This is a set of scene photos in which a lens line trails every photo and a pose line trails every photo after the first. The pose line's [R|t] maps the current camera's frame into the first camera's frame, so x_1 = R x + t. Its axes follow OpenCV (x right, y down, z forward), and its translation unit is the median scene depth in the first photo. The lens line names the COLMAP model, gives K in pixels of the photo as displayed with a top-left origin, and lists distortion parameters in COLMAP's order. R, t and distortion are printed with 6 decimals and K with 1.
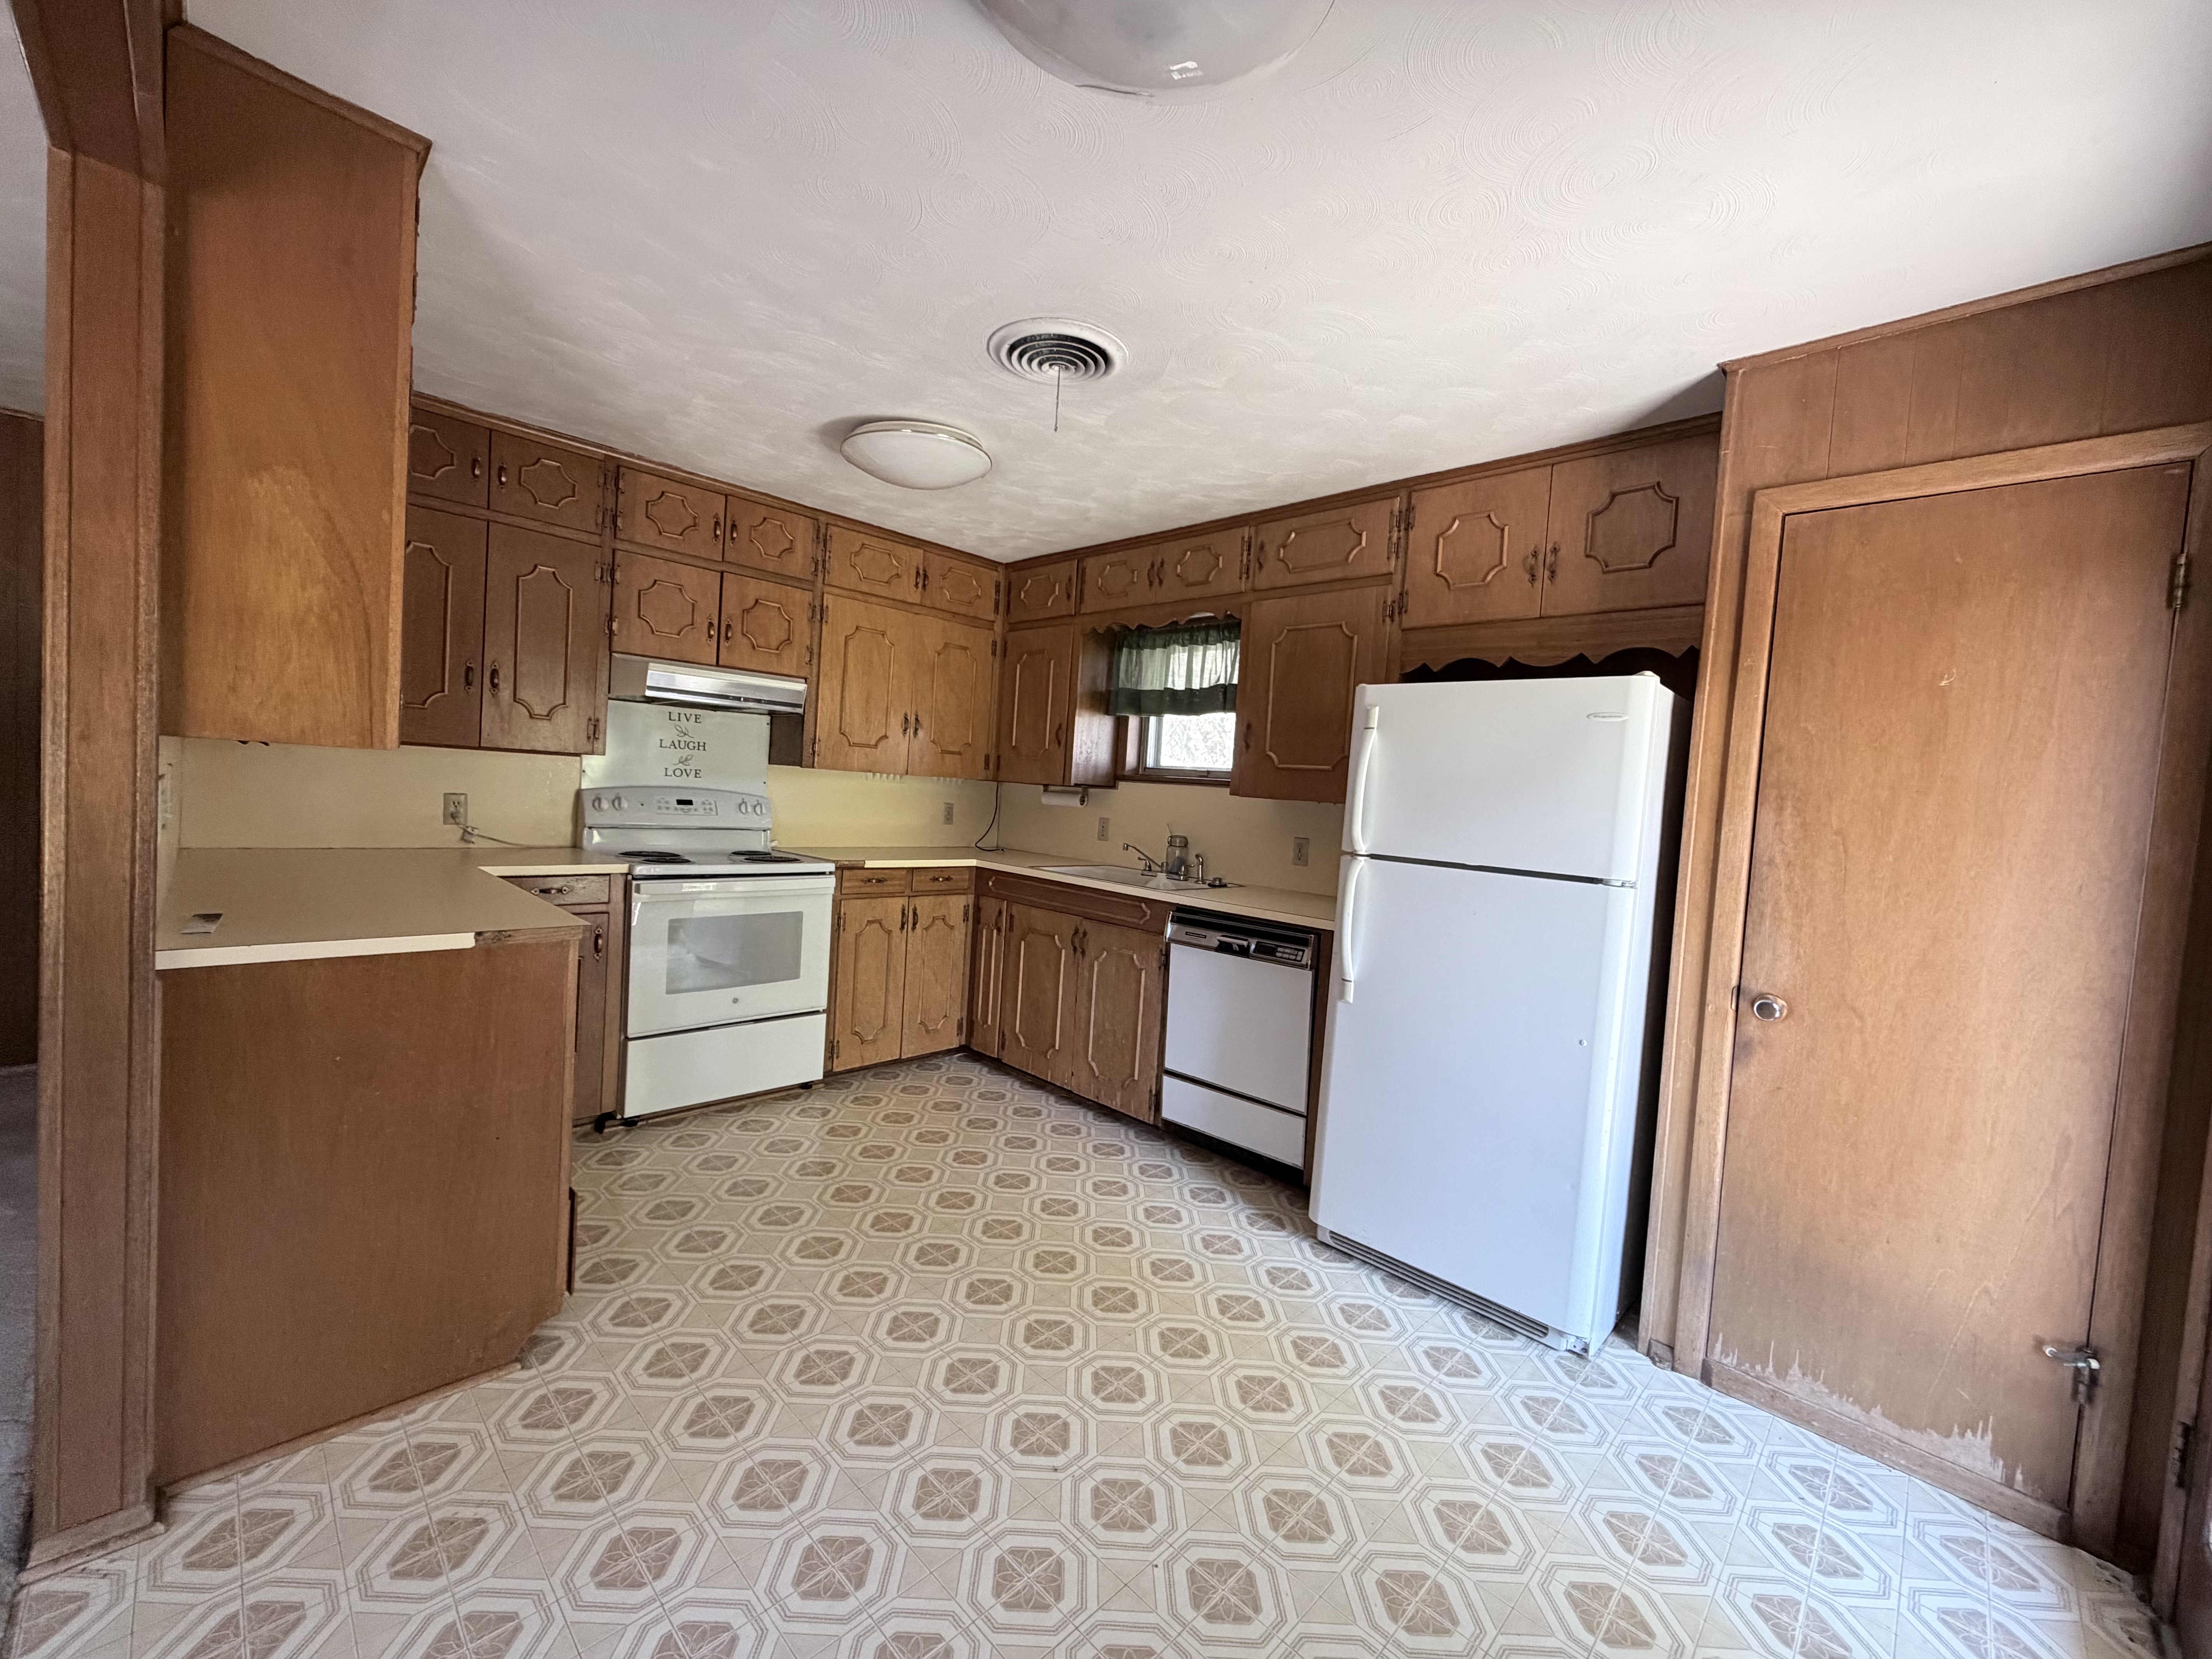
lens RADIAL K [[886.5, 0, 1099.7], [0, 886.5, 833.6], [0, 0, 1]] dist [0.001019, 0.000897]
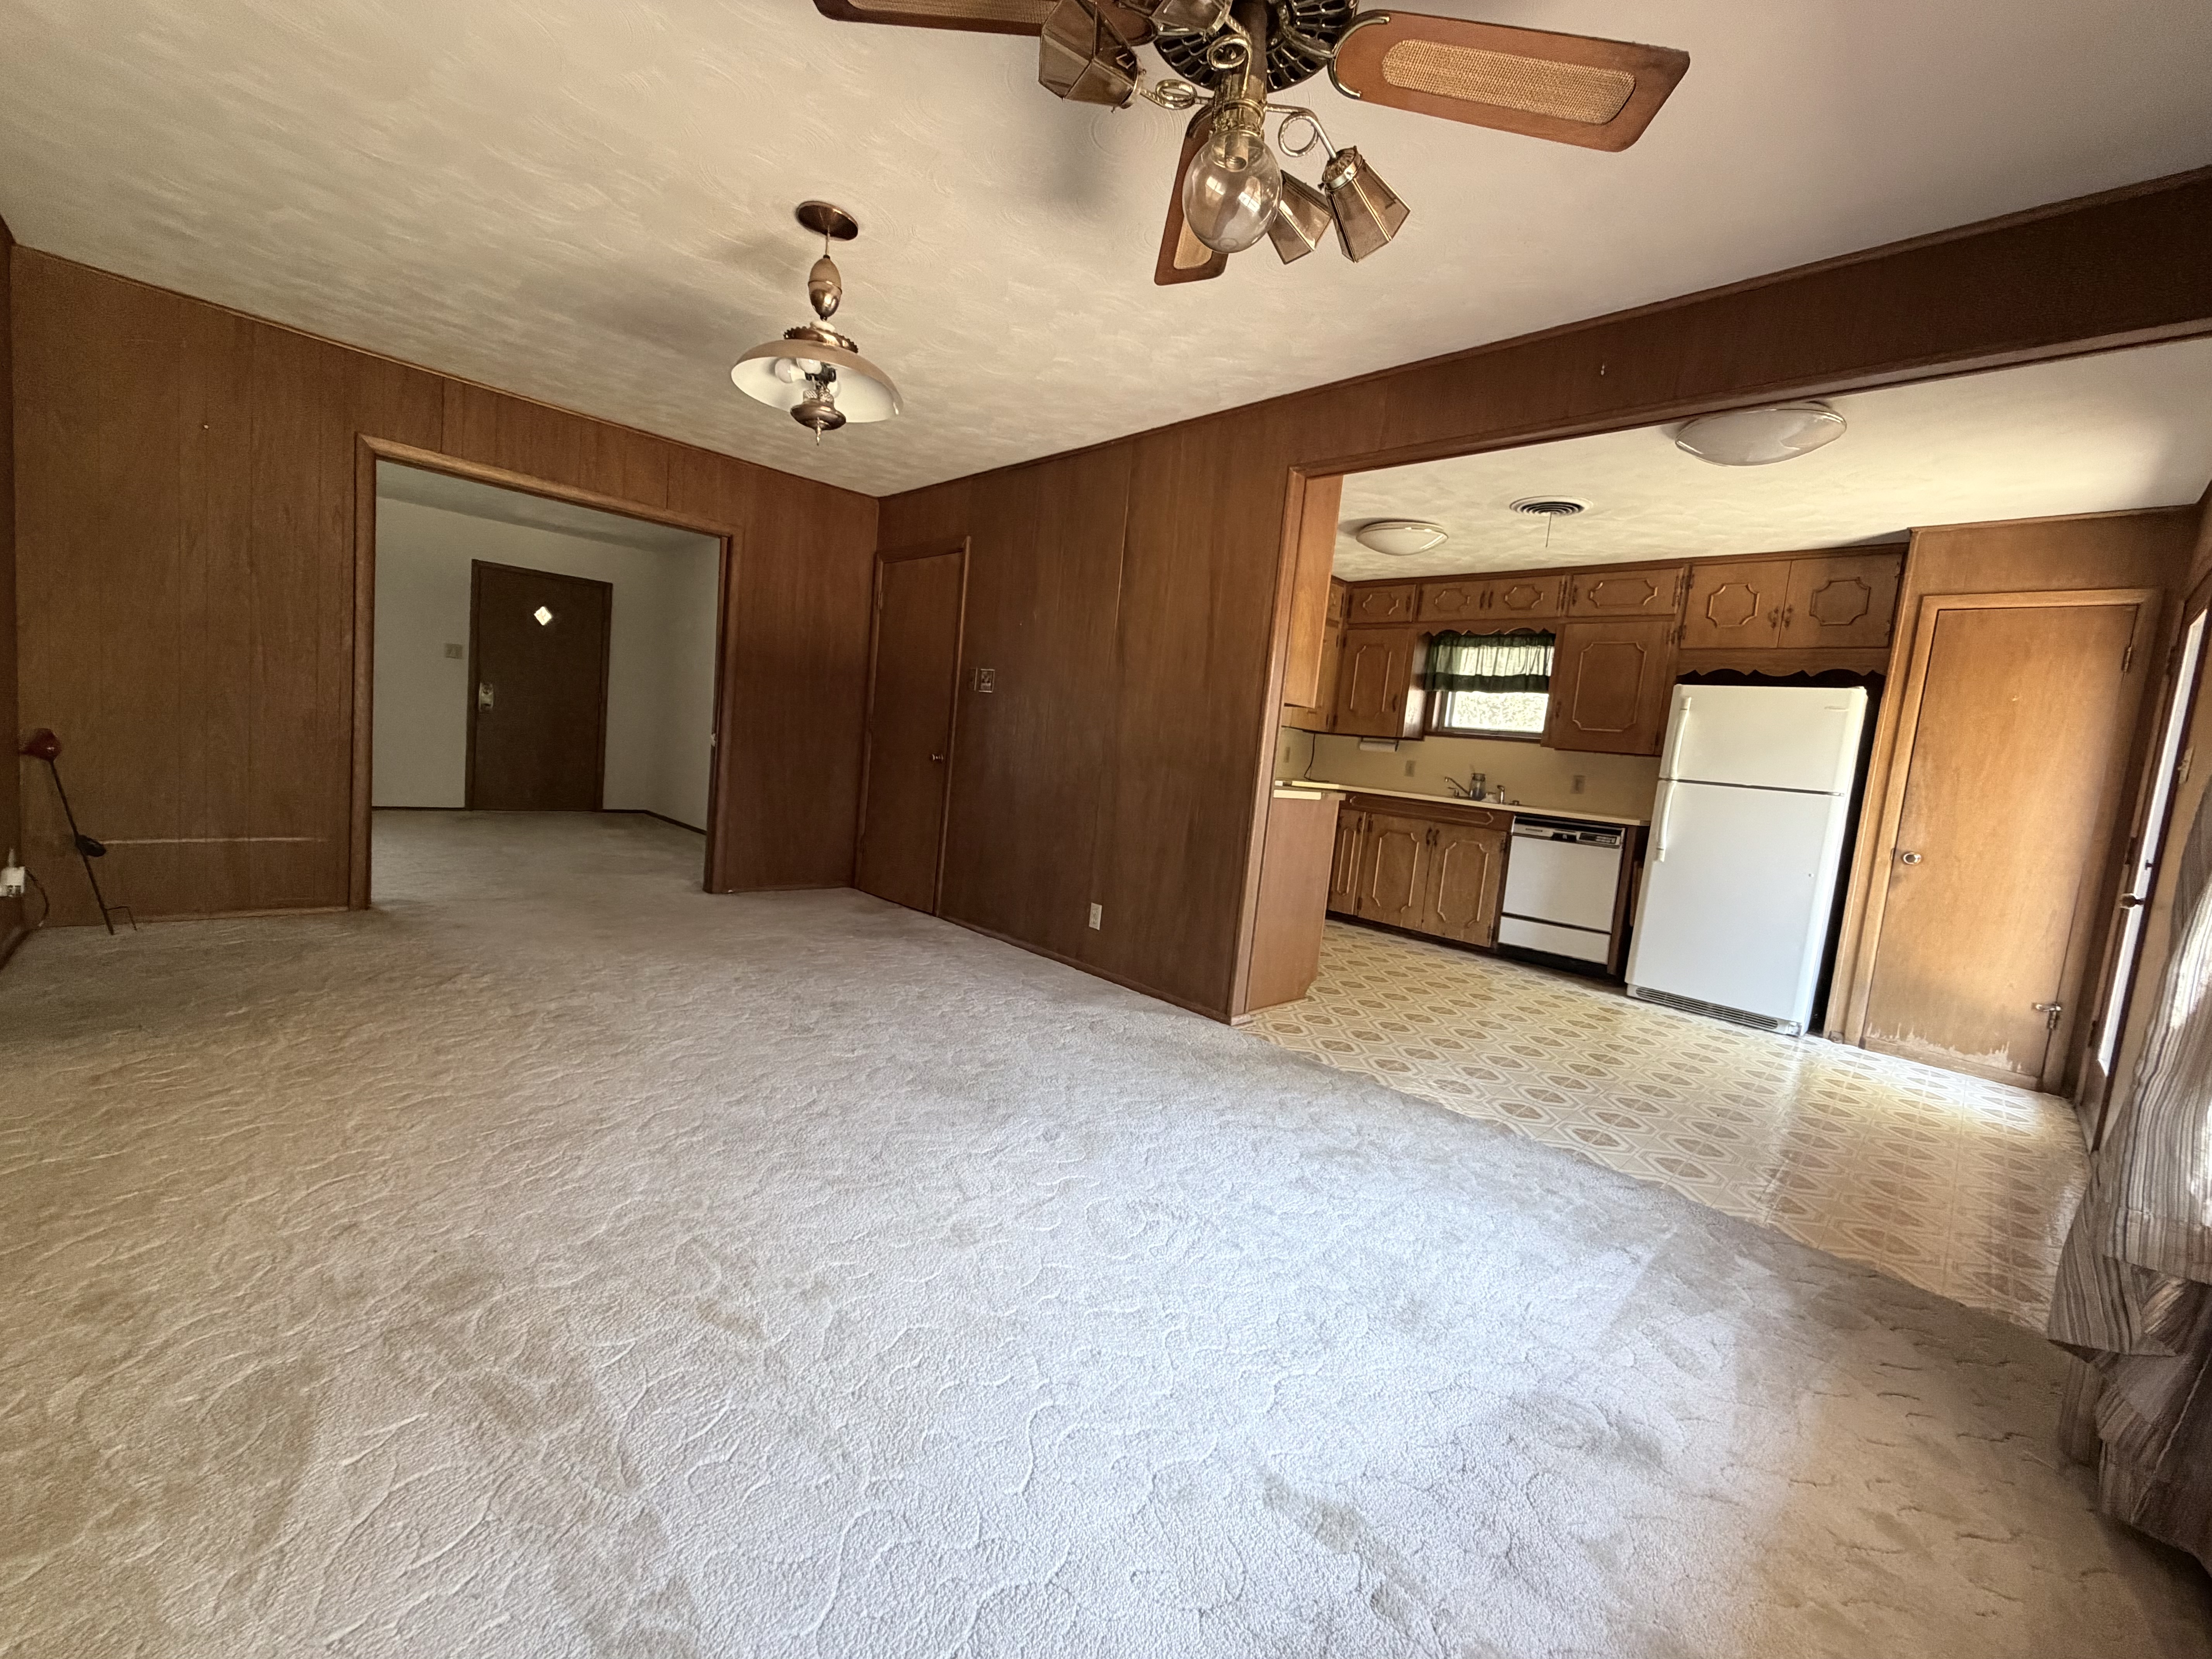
lens RADIAL K [[886.5, 0, 1101.8], [0, 886.5, 832.6], [0, 0, 1]] dist [0.001019, 0.000897]
pose [[0.999202, 0.035055, -0.019158, -0.800010], [-0.034108, 0.998279, 0.047700, 0.081525], [0.020797, -0.047008, 0.998678, -0.801378]]
